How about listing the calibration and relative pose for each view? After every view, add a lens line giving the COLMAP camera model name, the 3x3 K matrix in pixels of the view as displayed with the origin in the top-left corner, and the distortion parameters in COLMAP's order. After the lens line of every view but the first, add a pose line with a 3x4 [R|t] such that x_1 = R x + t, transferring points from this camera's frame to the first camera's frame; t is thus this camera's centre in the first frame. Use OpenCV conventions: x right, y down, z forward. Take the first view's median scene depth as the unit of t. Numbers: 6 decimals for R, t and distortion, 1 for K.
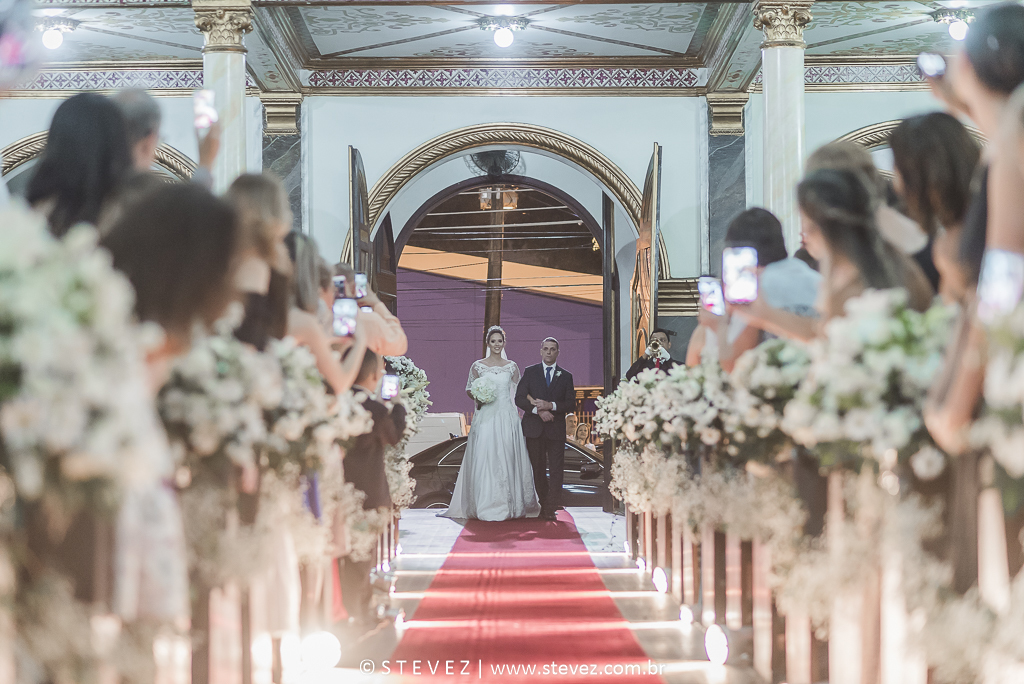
lens RADIAL K [[2491.0, 0, 513.4], [0, 2491.0, 346.6], [0, 0, 1]] dist [-0.001715, 0.000000]
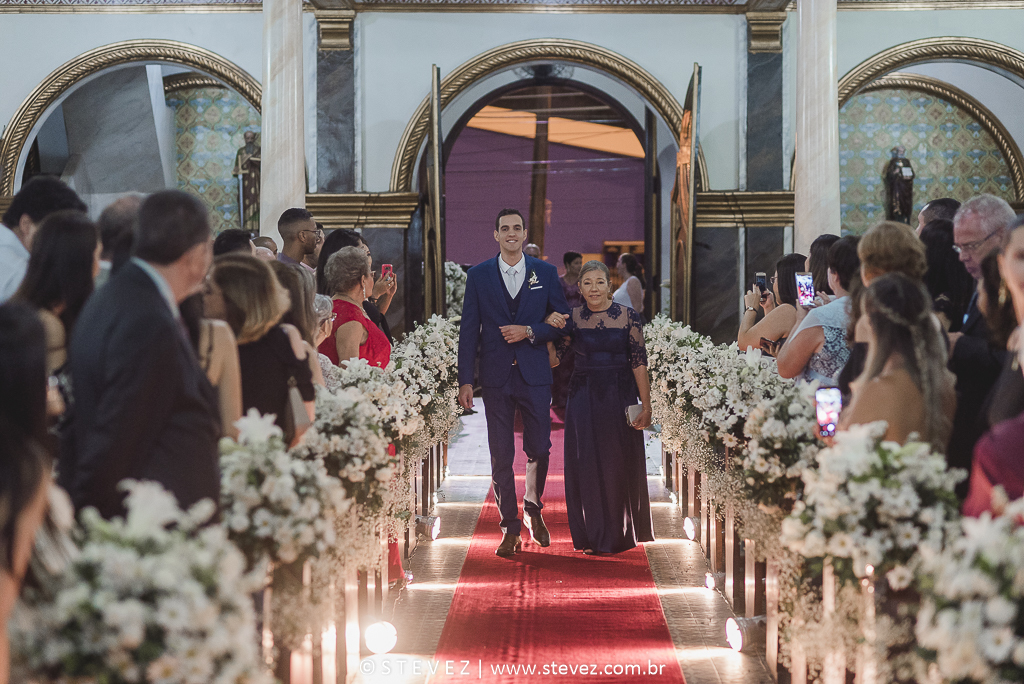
lens RADIAL K [[2491.0, 0, 514.4], [0, 2491.0, 335.7], [0, 0, 1]] dist [-0.001715, 0.000000]
pose [[0.999809, 0.008243, -0.017707, 0.001167], [-0.007081, 0.997879, 0.064708, -0.043077], [0.018202, -0.064570, 0.997747, -0.052546]]
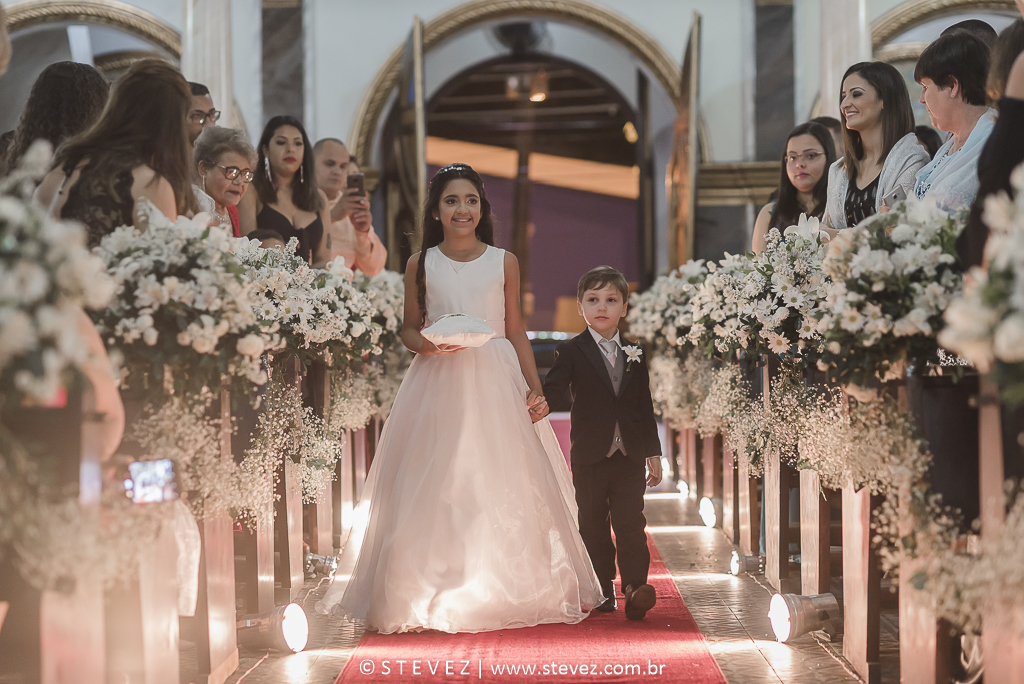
lens RADIAL K [[2491.0, 0, 486.7], [0, 2491.0, 281.7], [0, 0, 1]] dist [-0.001715, 0.000000]
pose [[0.999712, -0.002364, -0.023887, 0.003620], [0.002717, 0.999887, 0.014766, 0.002749], [0.023850, -0.014827, 0.999606, 0.121842]]
